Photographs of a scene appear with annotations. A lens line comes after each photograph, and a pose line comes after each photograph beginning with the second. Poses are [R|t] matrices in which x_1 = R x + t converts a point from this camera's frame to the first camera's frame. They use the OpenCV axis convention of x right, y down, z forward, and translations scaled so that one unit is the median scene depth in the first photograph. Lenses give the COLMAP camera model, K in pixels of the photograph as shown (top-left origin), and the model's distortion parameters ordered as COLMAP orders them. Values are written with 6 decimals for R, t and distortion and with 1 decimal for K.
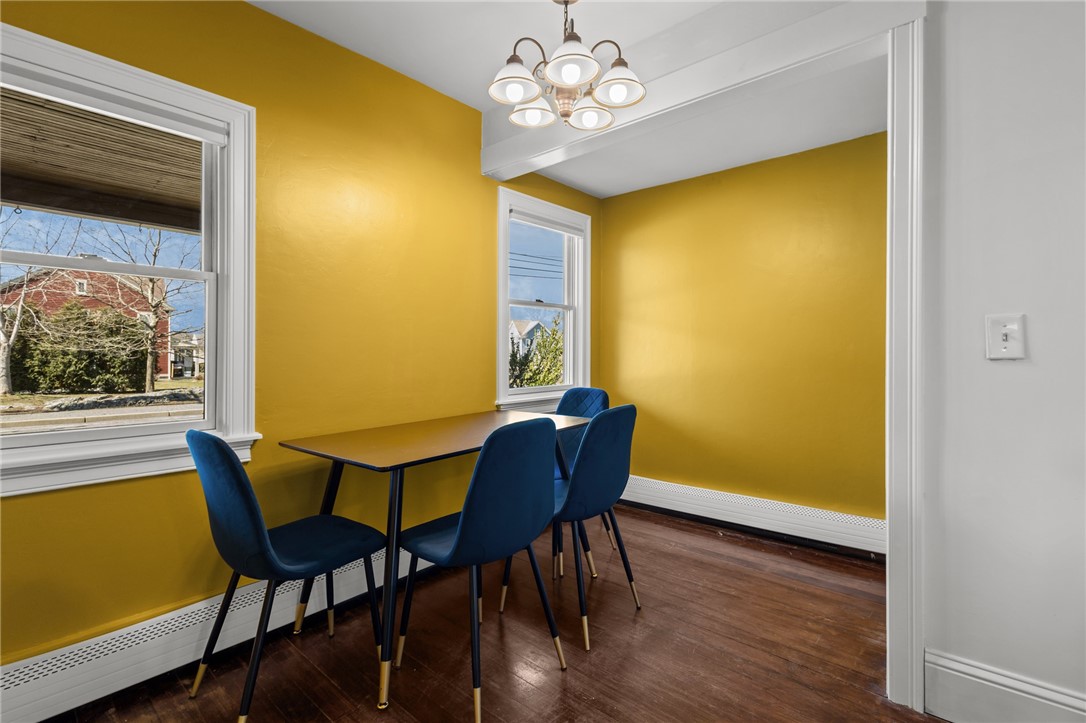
lens RADIAL K [[505.2, 0, 549.7], [0, 505.2, 359.9], [0, 0, 1]] dist [0.012106, -0.004191]
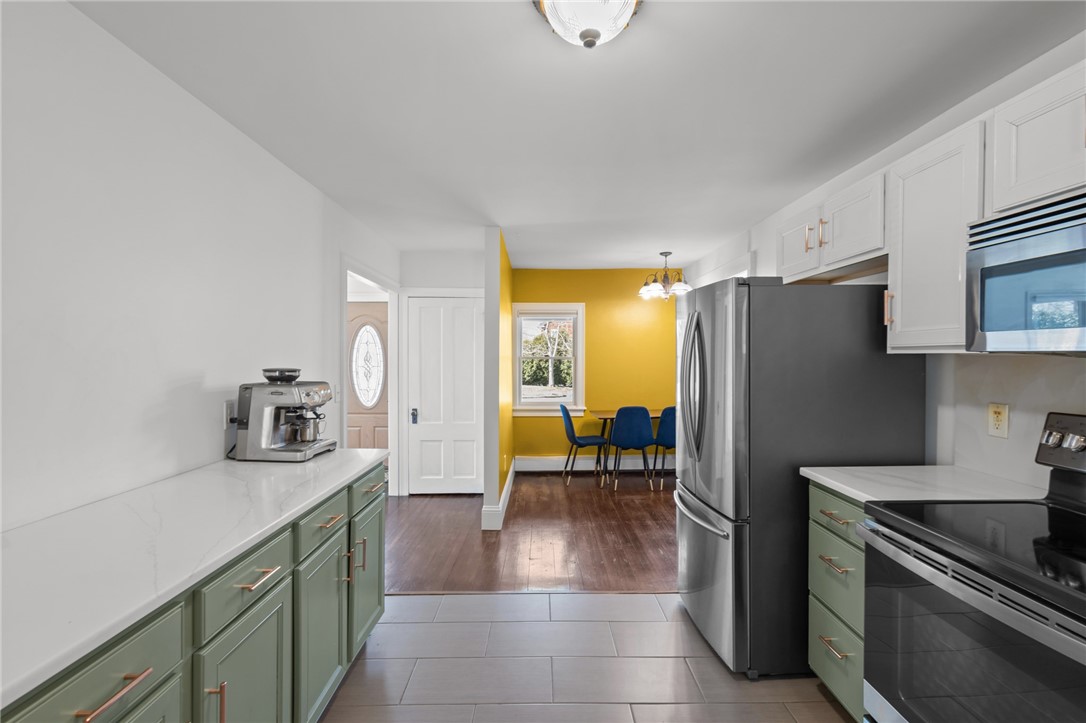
lens RADIAL K [[505.2, 0, 542.8], [0, 505.2, 363.7], [0, 0, 1]] dist [0.012106, -0.004191]
pose [[0.659943, 0.006442, -0.751288, 0.163646], [-0.004454, 0.999979, 0.004662, -0.013943], [0.751302, 0.000270, 0.659958, -0.122991]]
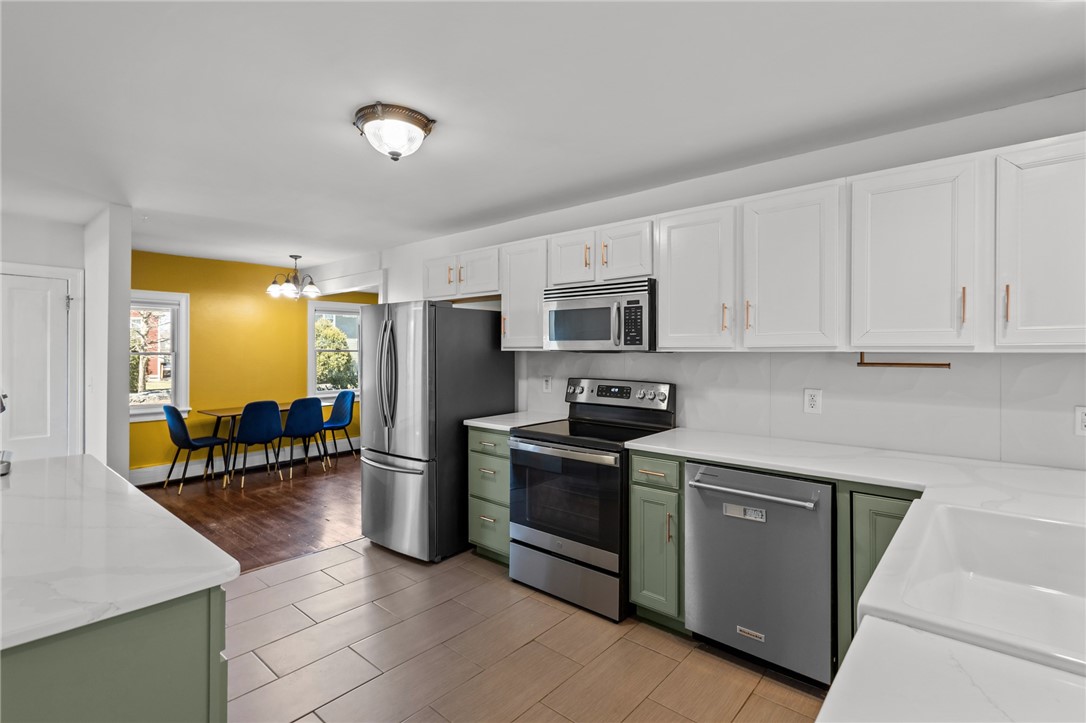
lens RADIAL K [[505.2, 0, 558.4], [0, 505.2, 351.7], [0, 0, 1]] dist [0.012106, -0.004191]
pose [[0.999726, -0.003328, 0.023154, 0.145998], [0.003572, 0.999938, -0.010519, -0.013441], [-0.023117, 0.010599, 0.999677, -0.194186]]
